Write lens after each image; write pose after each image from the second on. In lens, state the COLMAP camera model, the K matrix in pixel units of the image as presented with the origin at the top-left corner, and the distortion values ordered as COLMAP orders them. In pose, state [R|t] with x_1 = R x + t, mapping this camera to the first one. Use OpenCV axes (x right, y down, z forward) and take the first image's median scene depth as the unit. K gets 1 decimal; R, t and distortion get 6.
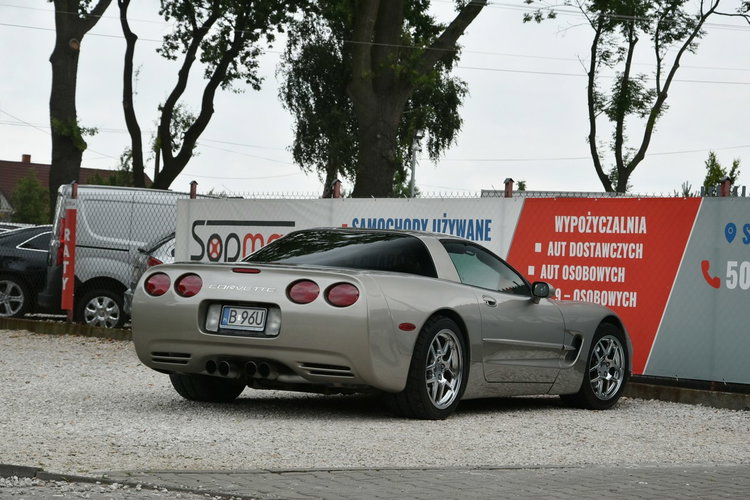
lens RADIAL K [[2157.6, 0, 376.3], [0, 2157.6, 250.0], [0, 0, 1]] dist [-0.049212, 0.523226]
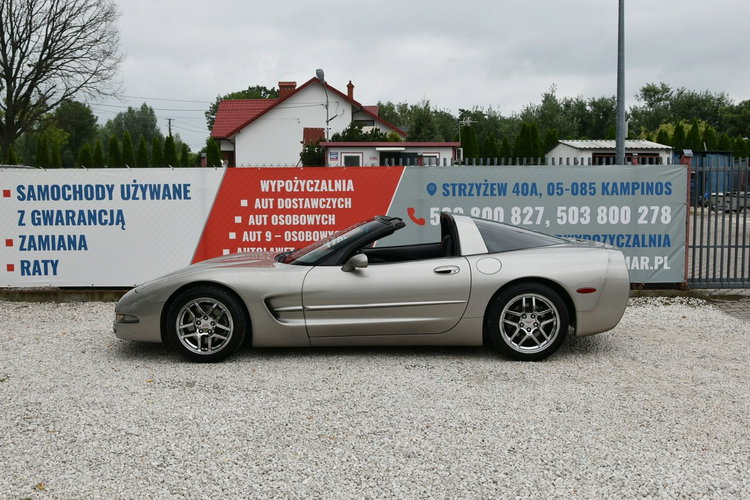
lens RADIAL K [[819.1, 0, 375.3], [0, 819.1, 252.0], [0, 0, 1]] dist [-0.042502, 0.037739]
pose [[0.586172, -0.134368, 0.798967, -0.307469], [0.022634, 0.988482, 0.149635, -0.047827], [-0.809871, -0.069628, 0.582462, 0.623714]]
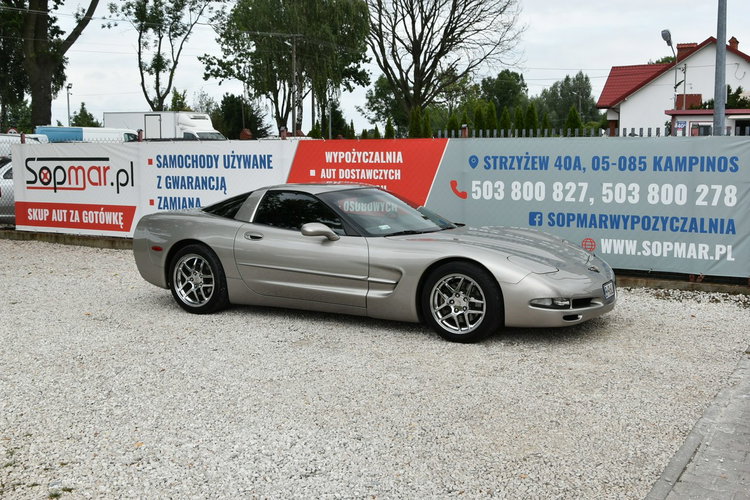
lens RADIAL K [[851.0, 0, 376.0], [0, 851.0, 248.2], [0, 0, 1]] dist [-0.056326, 0.054681]
pose [[0.912108, -0.107162, 0.395696, -0.127974], [0.047546, 0.986369, 0.157530, -0.041424], [-0.407183, -0.124871, 0.904770, 0.437309]]
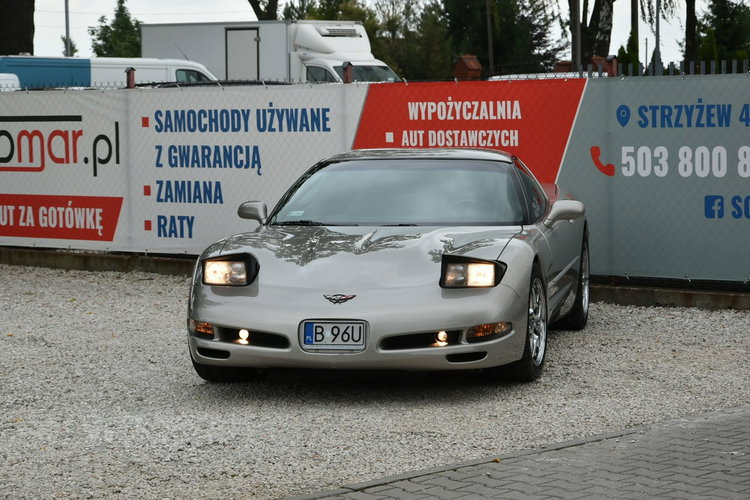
lens RADIAL K [[2238.6, 0, 375.2], [0, 2238.6, 251.1], [0, 0, 1]] dist [-0.008173, 1.213451]
pose [[0.978858, -0.083288, 0.186816, -0.113810], [0.066271, 0.993215, 0.095565, -0.044841], [-0.193507, -0.081165, 0.977736, 0.067273]]
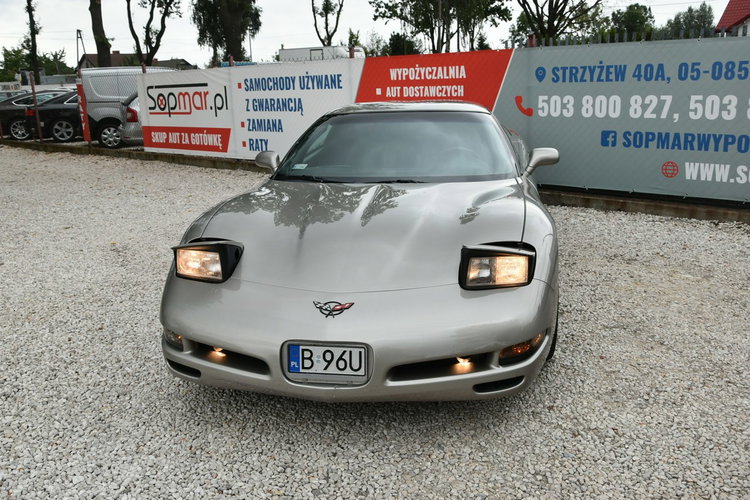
lens RADIAL K [[667.6, 0, 374.1], [0, 667.6, 251.4], [0, 0, 1]] dist [-0.081574, 0.066433]
pose [[0.975354, -0.136490, 0.173365, -0.022034], [0.084319, 0.956644, 0.278788, -0.023807], [-0.203900, -0.257299, 0.944575, 0.547531]]
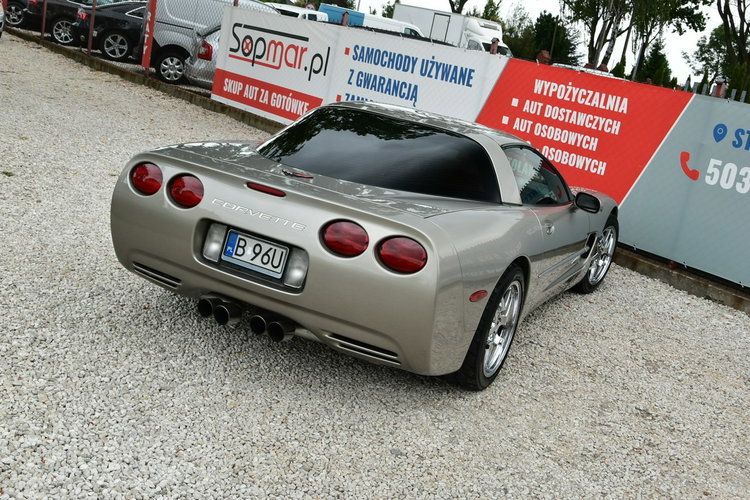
lens RADIAL K [[880.7, 0, 372.1], [0, 880.7, 248.8], [0, 0, 1]] dist [-0.077176, 0.131752]
pose [[0.989625, 0.116085, 0.084652, -0.034911], [-0.134073, 0.957933, 0.253750, -0.036331], [-0.051634, -0.262467, 0.963558, 0.520892]]
